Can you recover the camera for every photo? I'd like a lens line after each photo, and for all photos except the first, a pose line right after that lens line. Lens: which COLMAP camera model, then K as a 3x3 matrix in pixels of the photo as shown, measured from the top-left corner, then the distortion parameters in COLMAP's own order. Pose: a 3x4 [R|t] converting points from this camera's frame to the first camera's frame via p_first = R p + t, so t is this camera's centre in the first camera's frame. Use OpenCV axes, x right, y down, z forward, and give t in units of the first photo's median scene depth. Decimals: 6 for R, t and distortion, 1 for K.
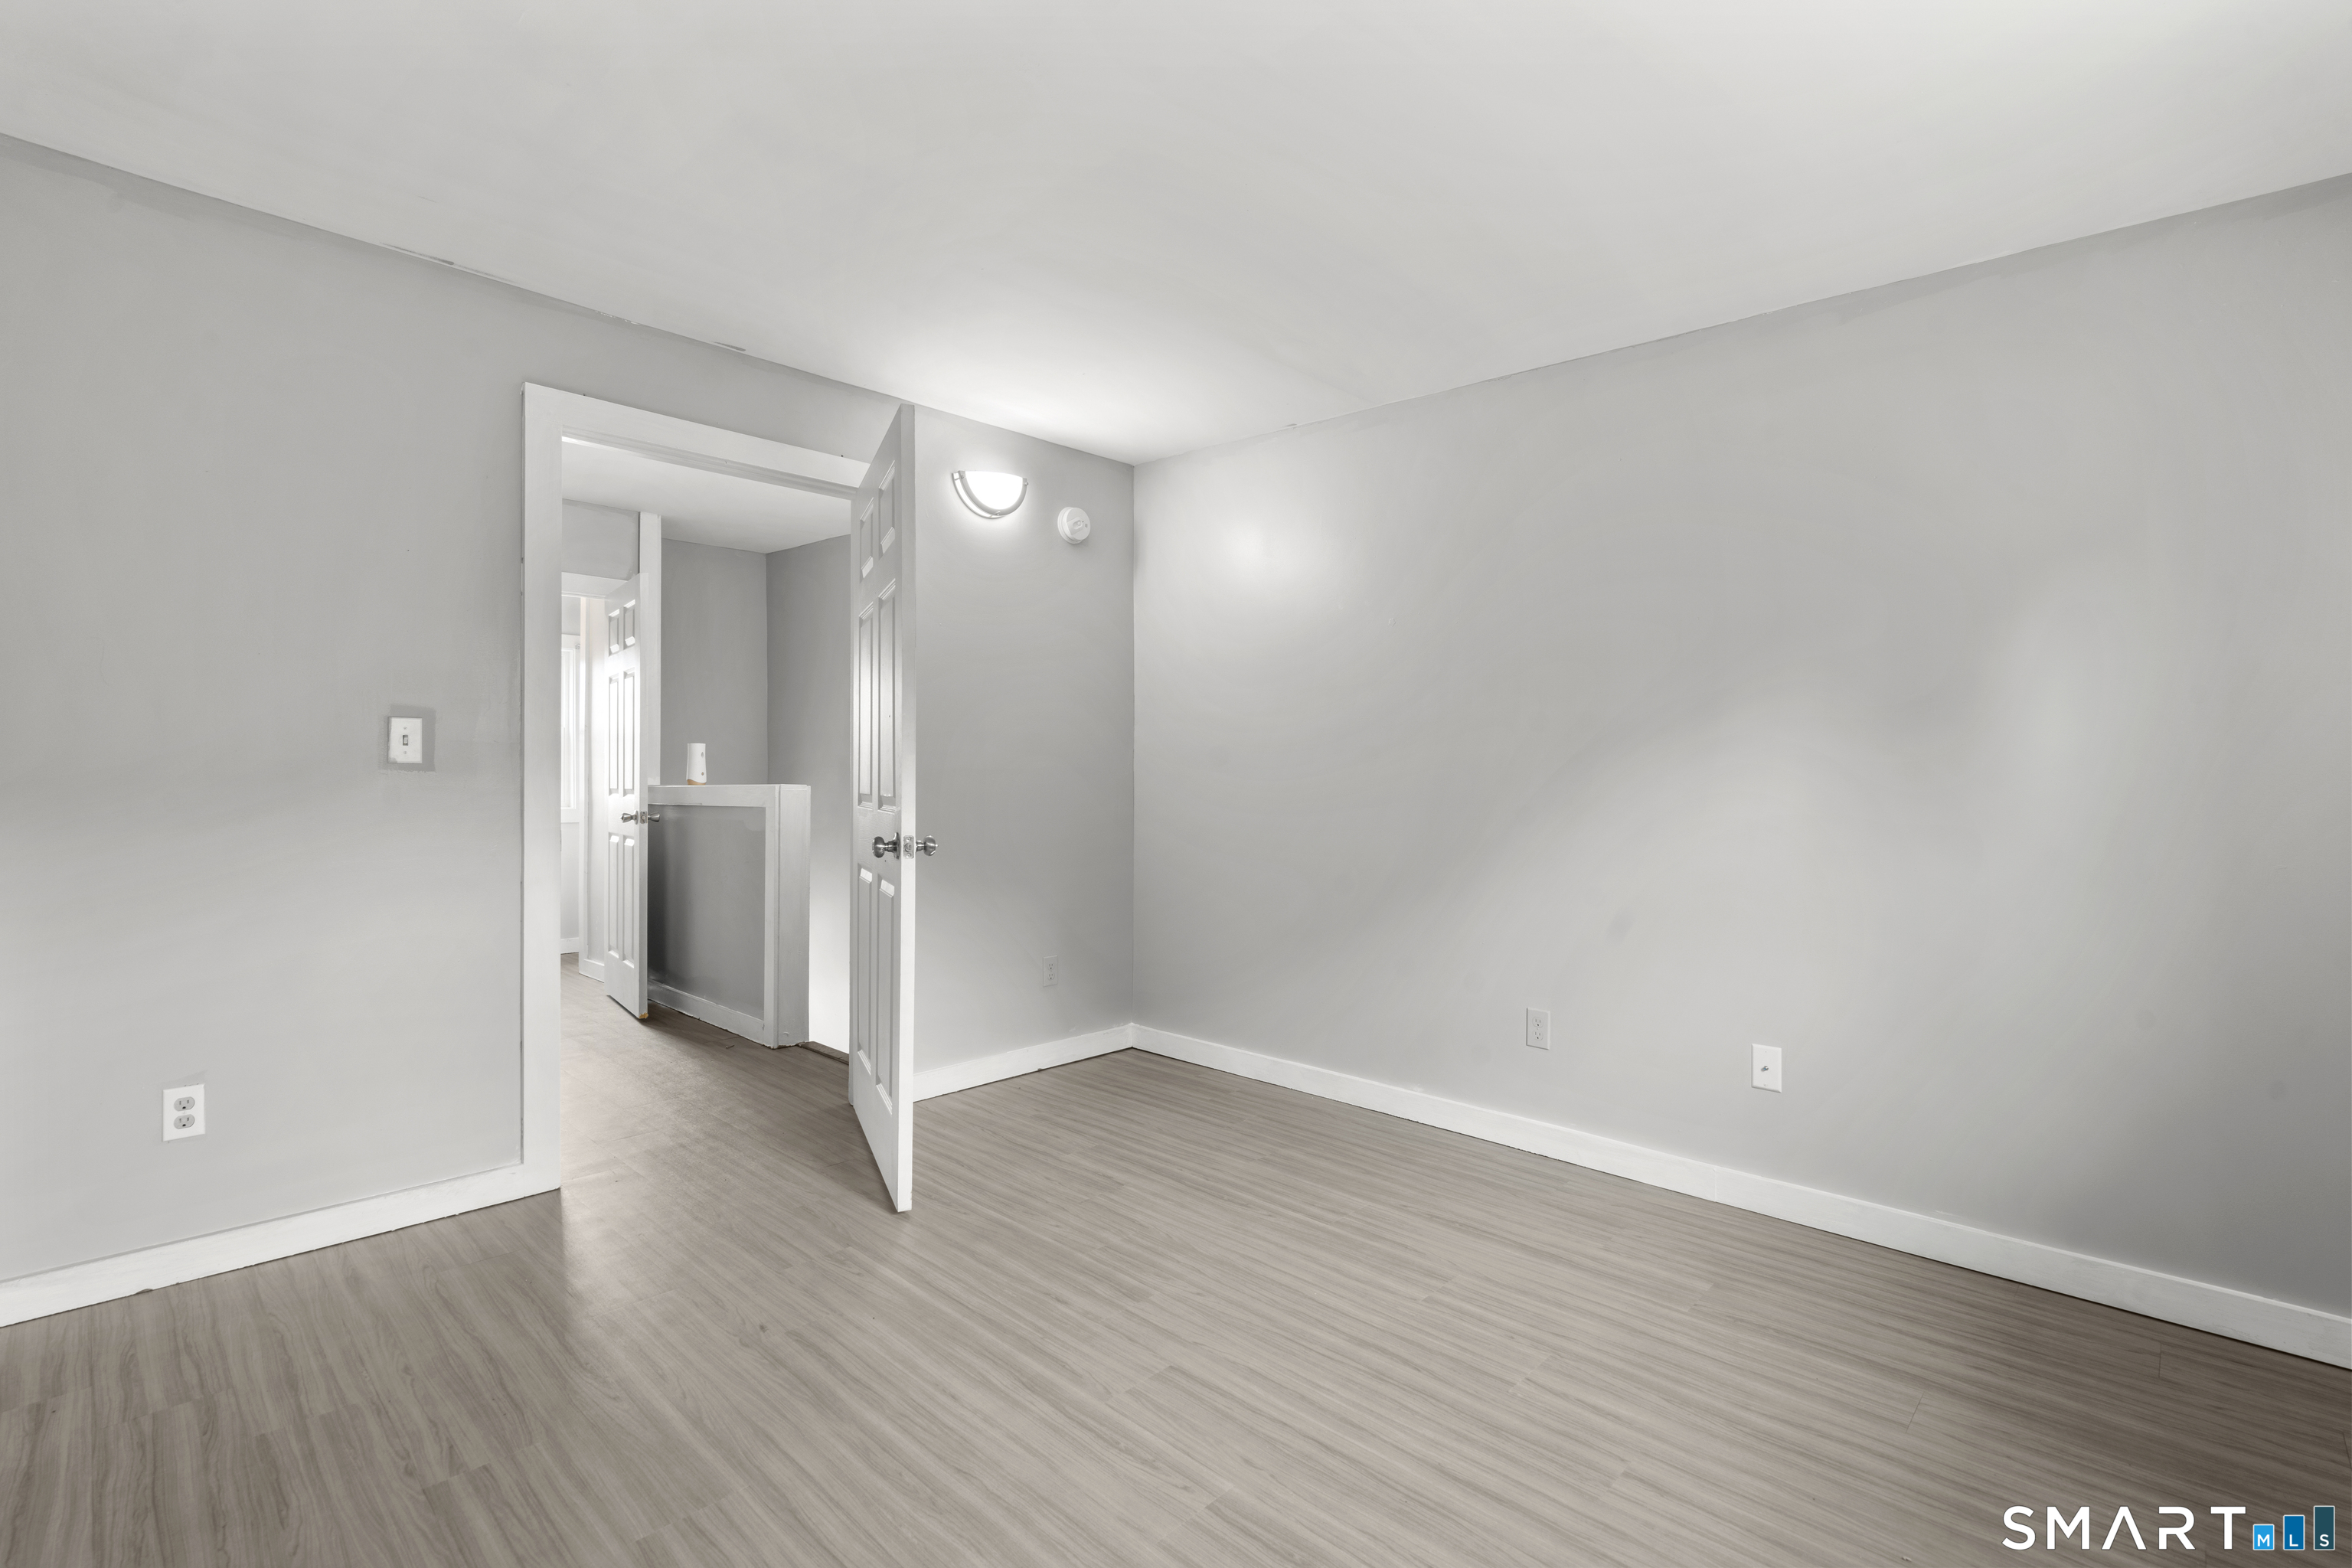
lens RADIAL K [[1047.1, 0, 1172.4], [0, 1047.1, 778.7], [0, 0, 1]] dist [-0.009573, 0.003314]
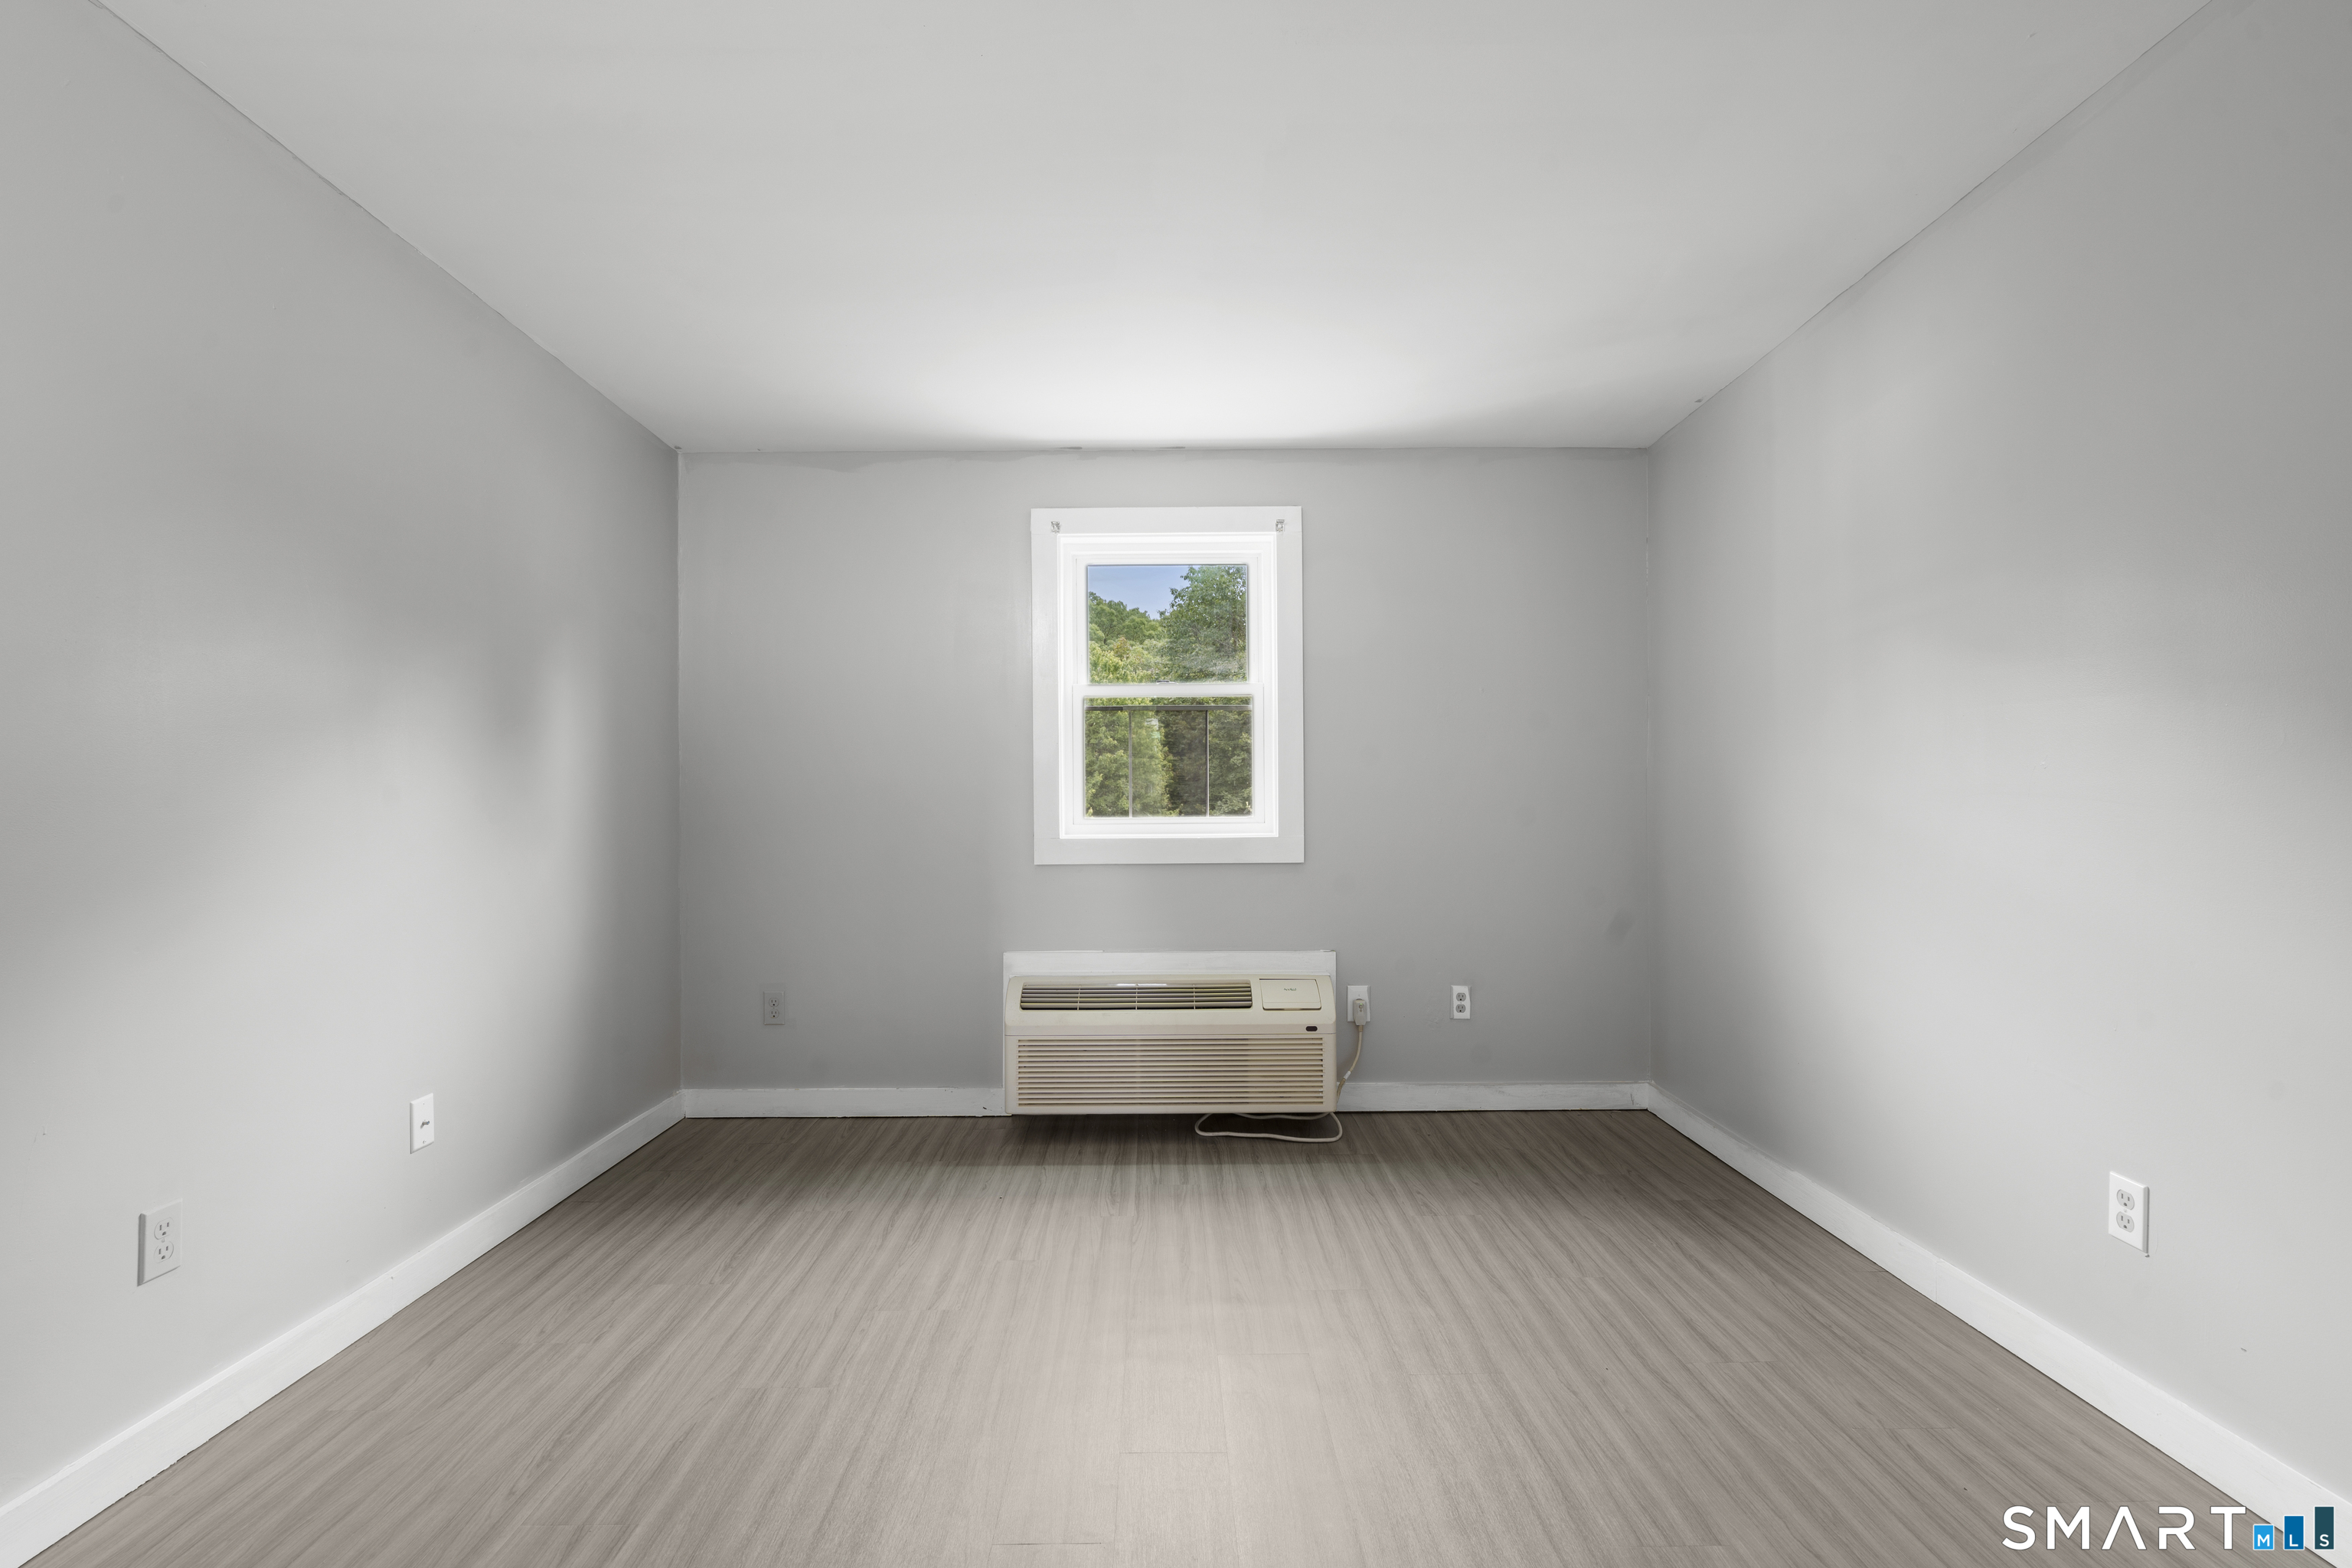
lens RADIAL K [[1099.8, 0, 1167.5], [0, 1099.8, 783.1], [0, 0, 1]] dist [-0.000162, -0.000155]
pose [[-0.704897, -0.000961, 0.709309, -0.592659], [0.000996, 0.999997, 0.002344, -0.004613], [-0.709309, 0.002359, -0.704894, 1.407054]]
